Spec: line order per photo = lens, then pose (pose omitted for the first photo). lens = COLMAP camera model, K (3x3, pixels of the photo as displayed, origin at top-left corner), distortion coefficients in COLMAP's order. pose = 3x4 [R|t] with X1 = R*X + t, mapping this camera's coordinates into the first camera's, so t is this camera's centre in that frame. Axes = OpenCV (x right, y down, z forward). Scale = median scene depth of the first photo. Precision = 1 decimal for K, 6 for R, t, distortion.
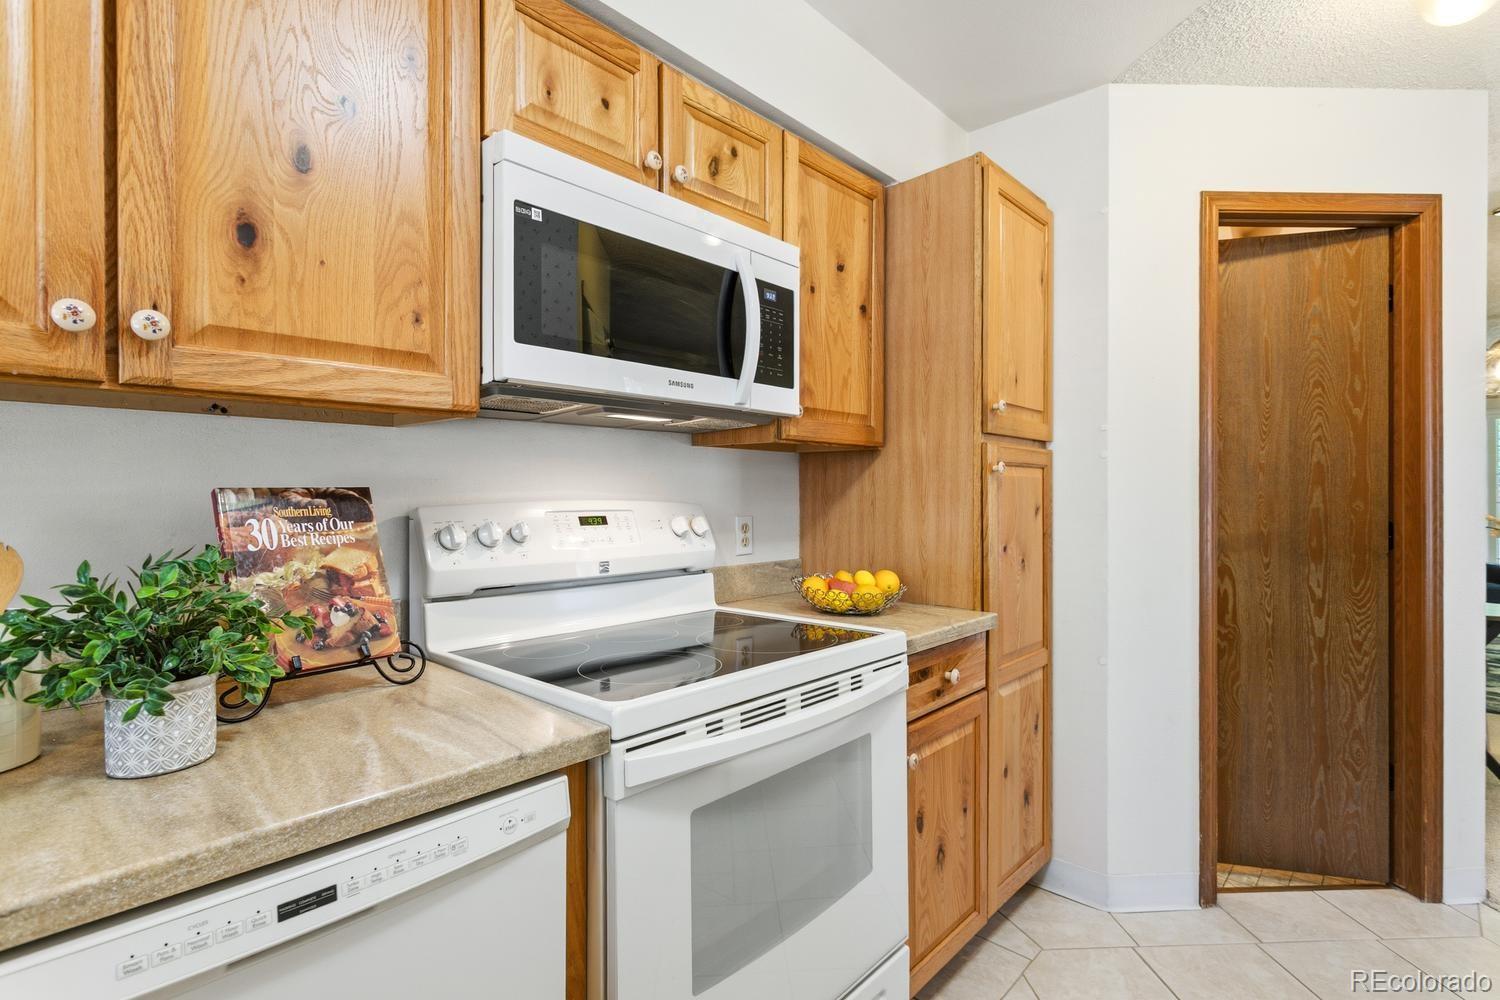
lens RADIAL K [[723.4, 0, 750.6], [0, 723.4, 494.1], [0, 0, 1]] dist [0.000696, 0.000917]
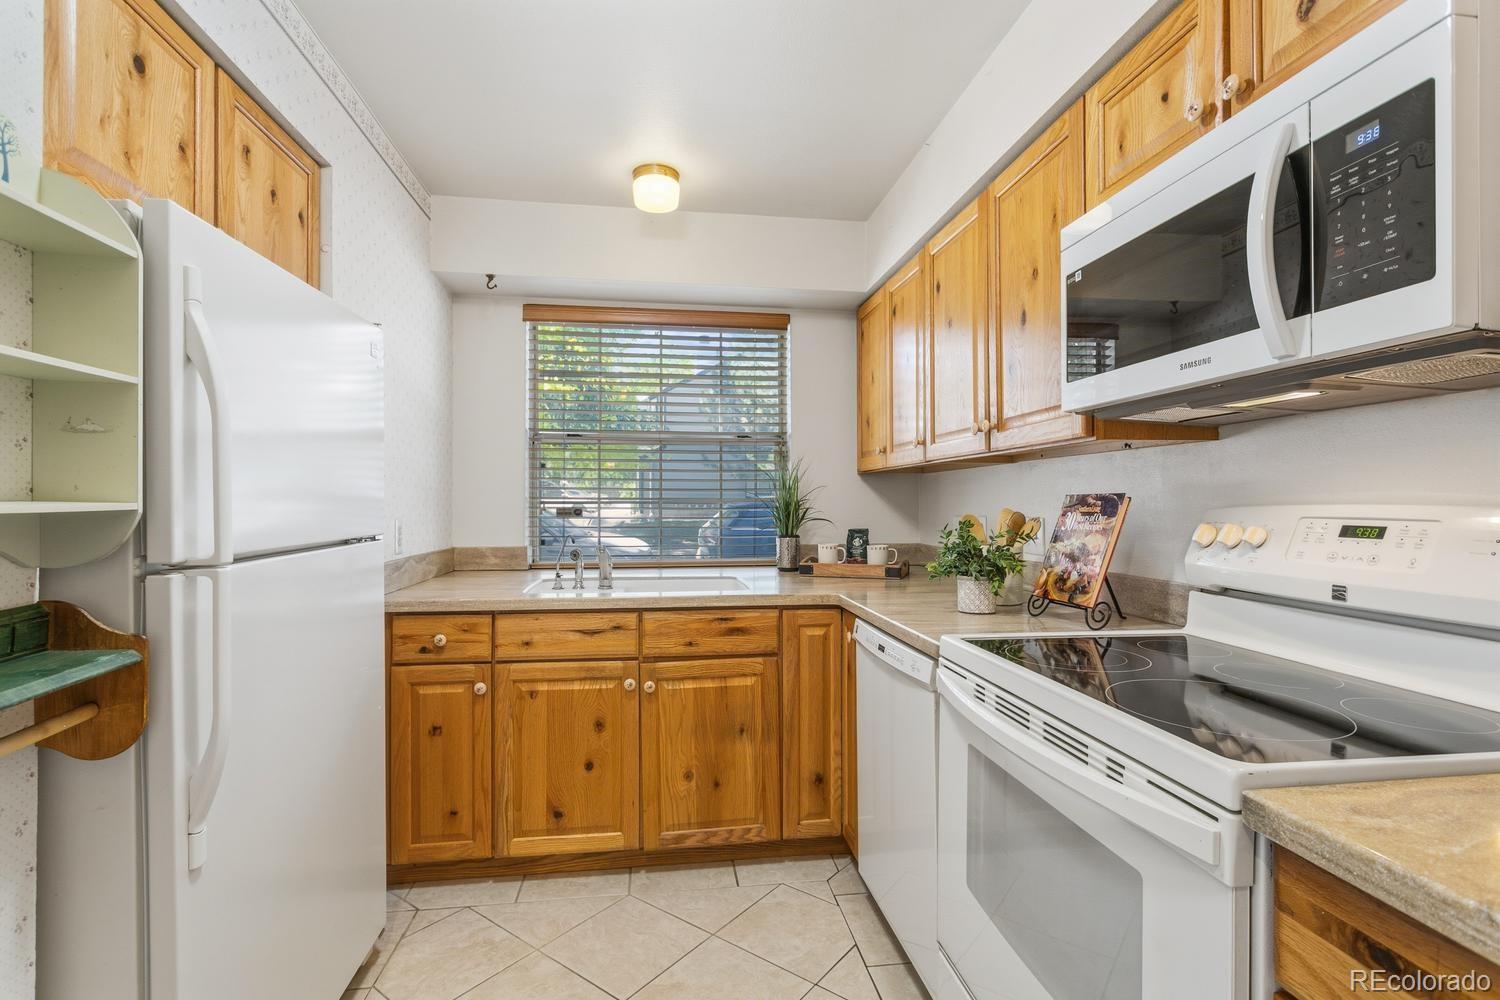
lens RADIAL K [[707.7, 0, 751.7], [0, 707.7, 504.8], [0, 0, 1]] dist [-0.000173, 0.000128]
pose [[-0.636159, 0.004374, -0.771546, 0.602174], [0.001842, 0.999990, 0.004150, 0.003817], [0.771556, 0.001219, -0.636160, 0.794024]]
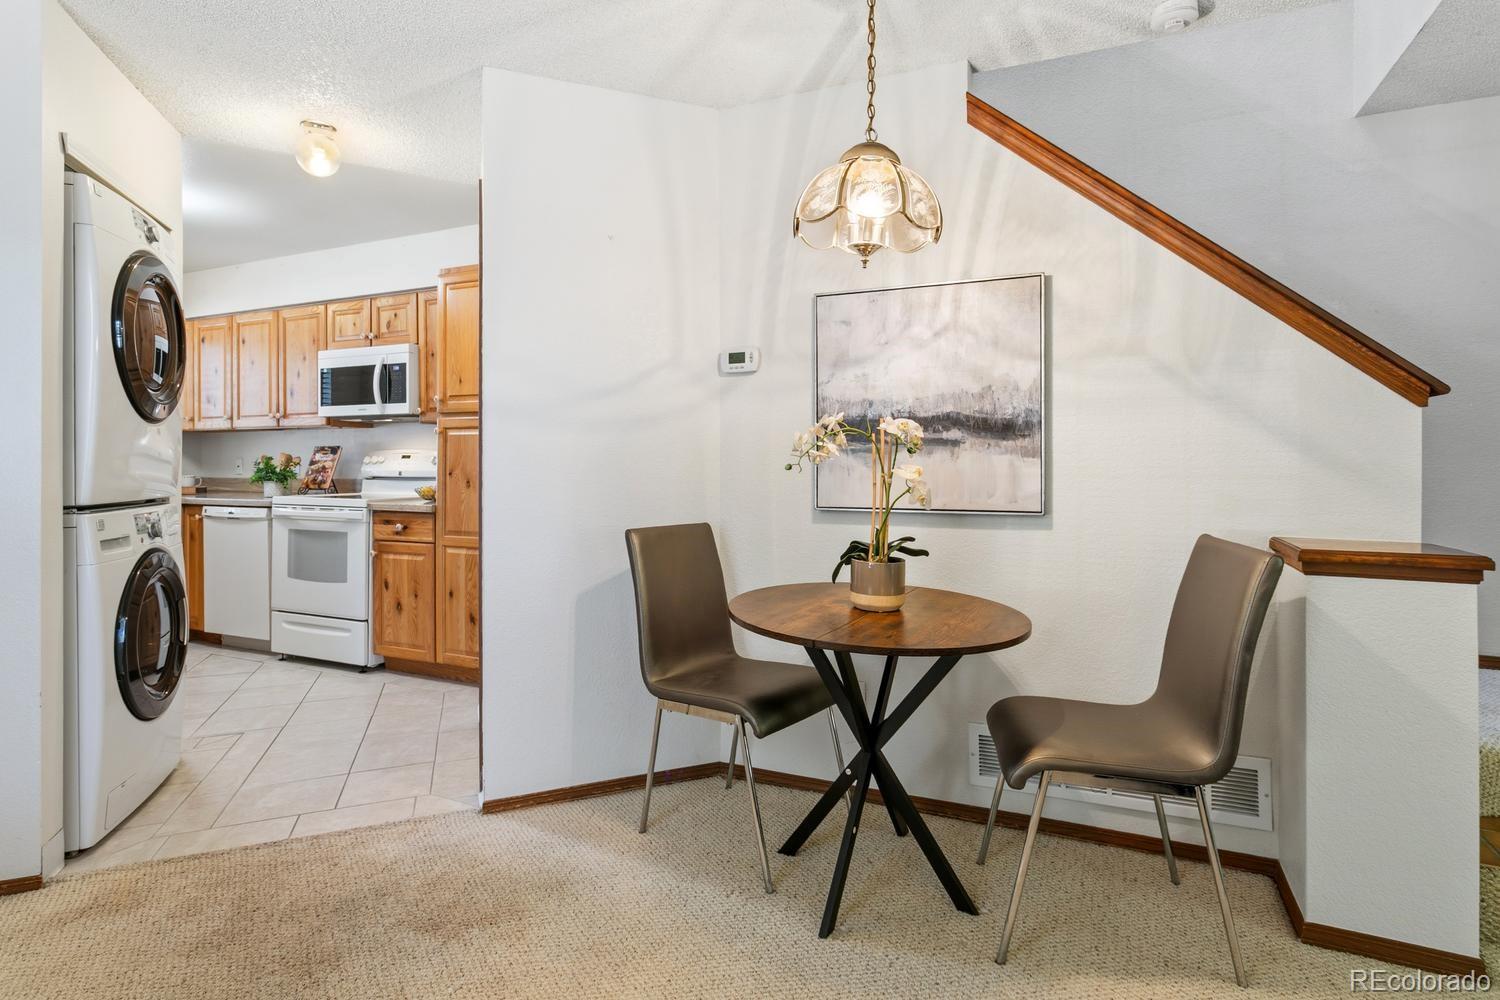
lens RADIAL K [[750.4, 0, 756.3], [0, 750.4, 455.3], [0, 0, 1]] dist [0.002110, 0.000530]
pose [[0.315946, -0.005742, -0.948760, 2.361722], [-0.000149, 0.999981, -0.006101, 0.038616], [0.948777, 0.002069, 0.315940, 1.104080]]
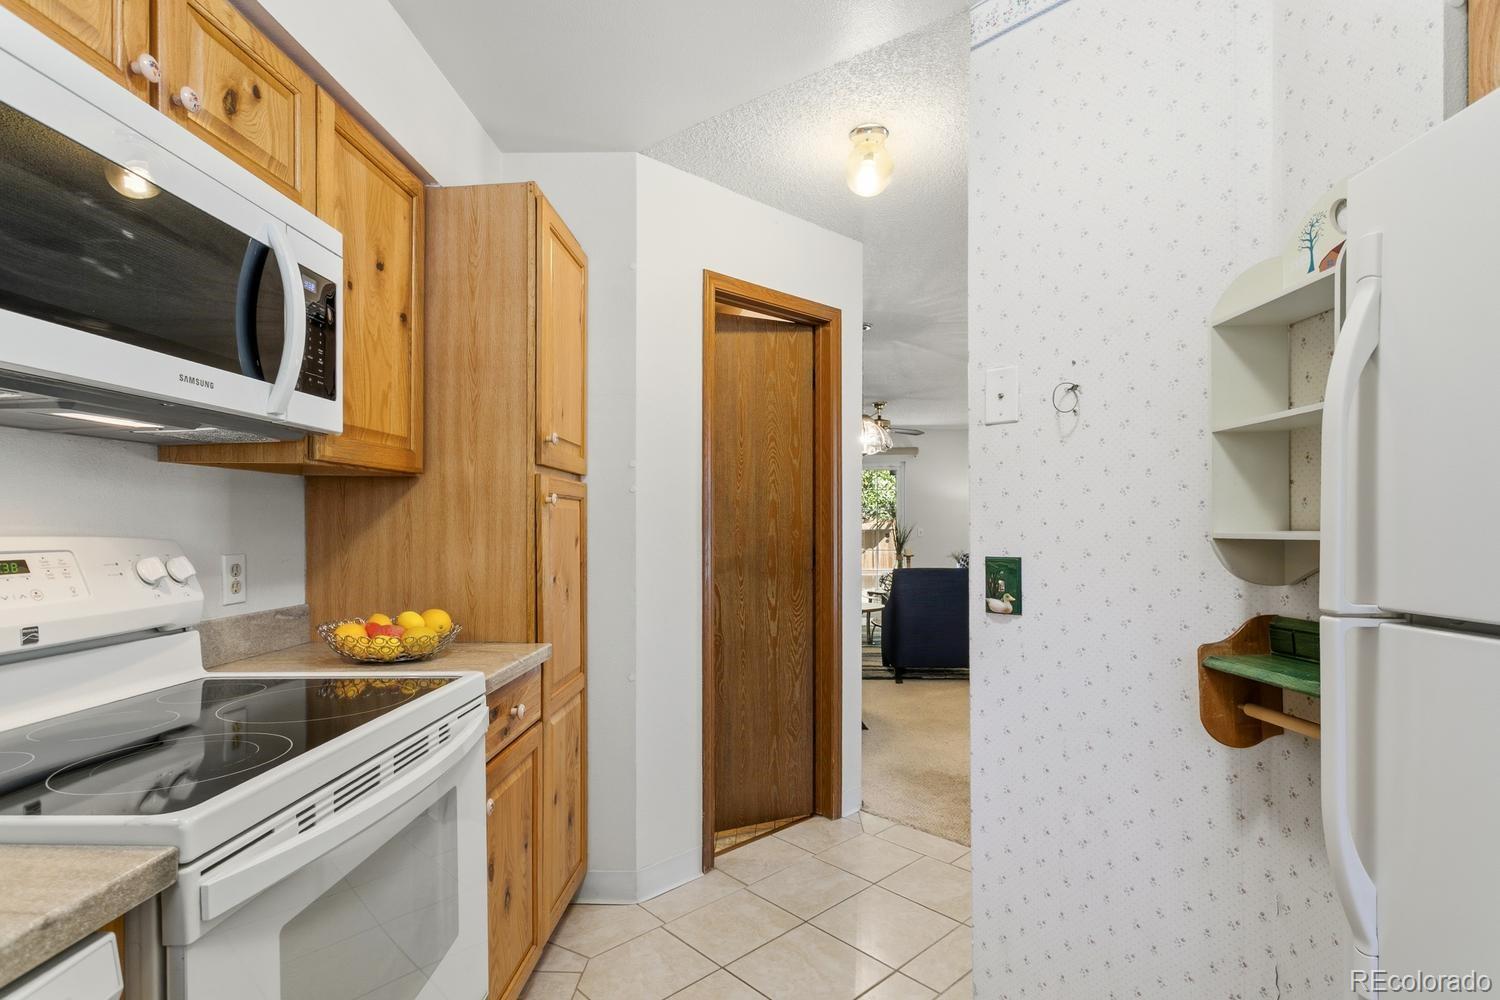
lens RADIAL K [[748.2, 0, 757.0], [0, 748.2, 527.1], [0, 0, 1]] dist [0.003141, 0.001757]
pose [[0.755226, -0.003492, 0.655456, -0.118816], [0.000524, 0.999989, 0.004724, -0.002649], [-0.655465, -0.003224, 0.755219, 0.020129]]
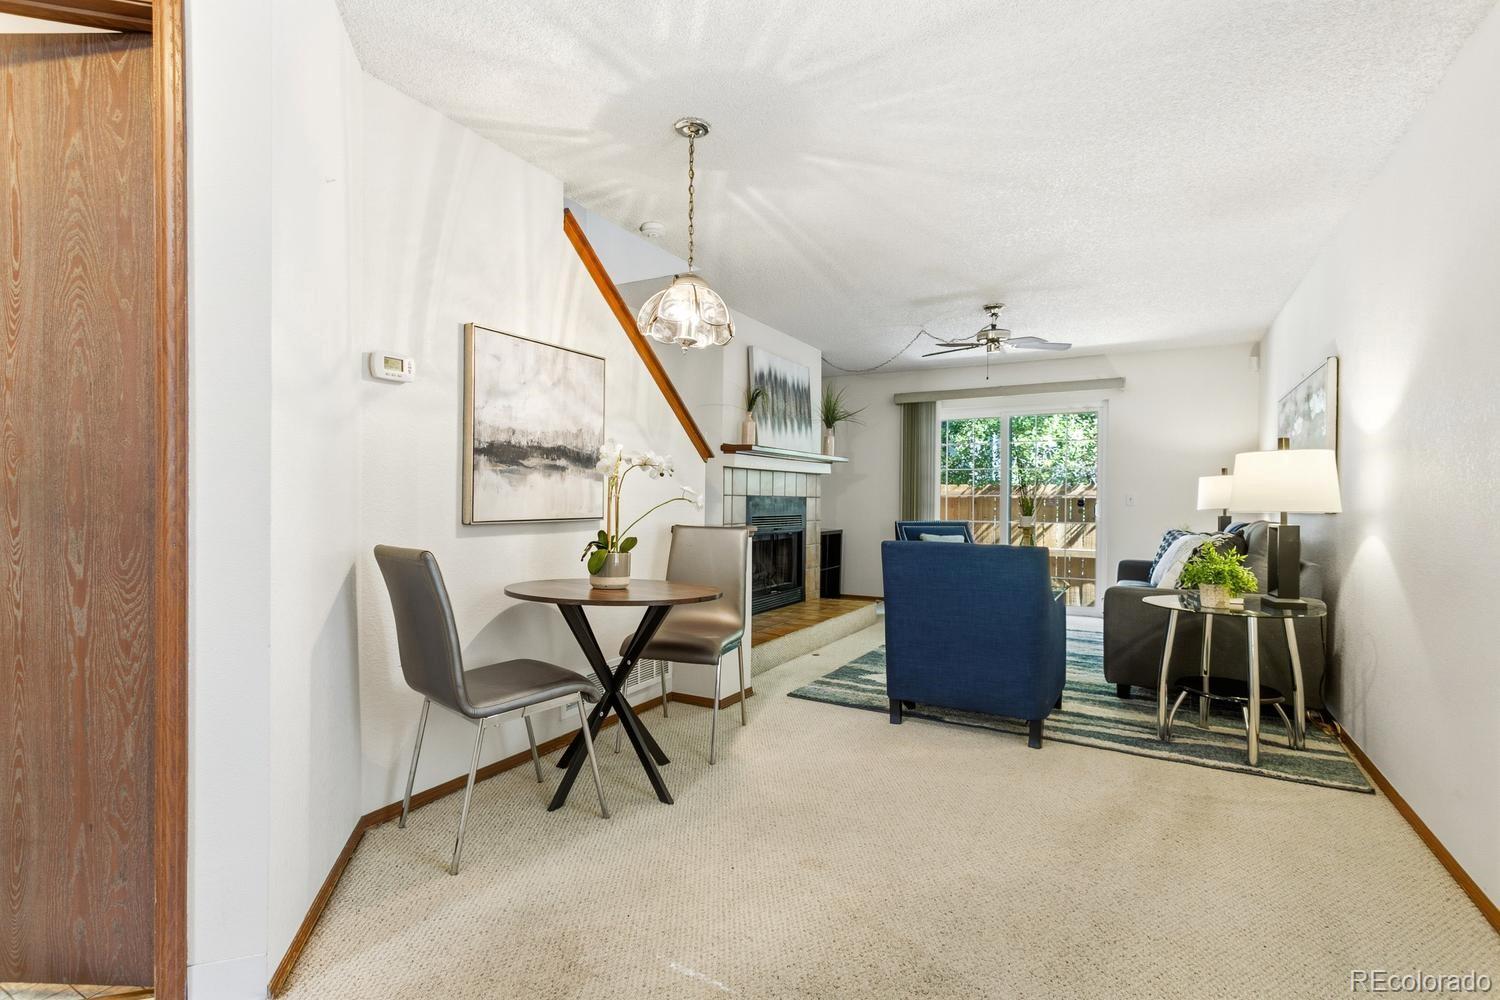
lens RADIAL K [[707.7, 0, 751.7], [0, 707.7, 504.8], [0, 0, 1]] dist [-0.000173, 0.000128]
pose [[0.974088, 0.007786, 0.226033, 1.404074], [-0.010029, 0.999911, 0.008779, 0.070564], [-0.225945, -0.010818, 0.974080, 0.241289]]
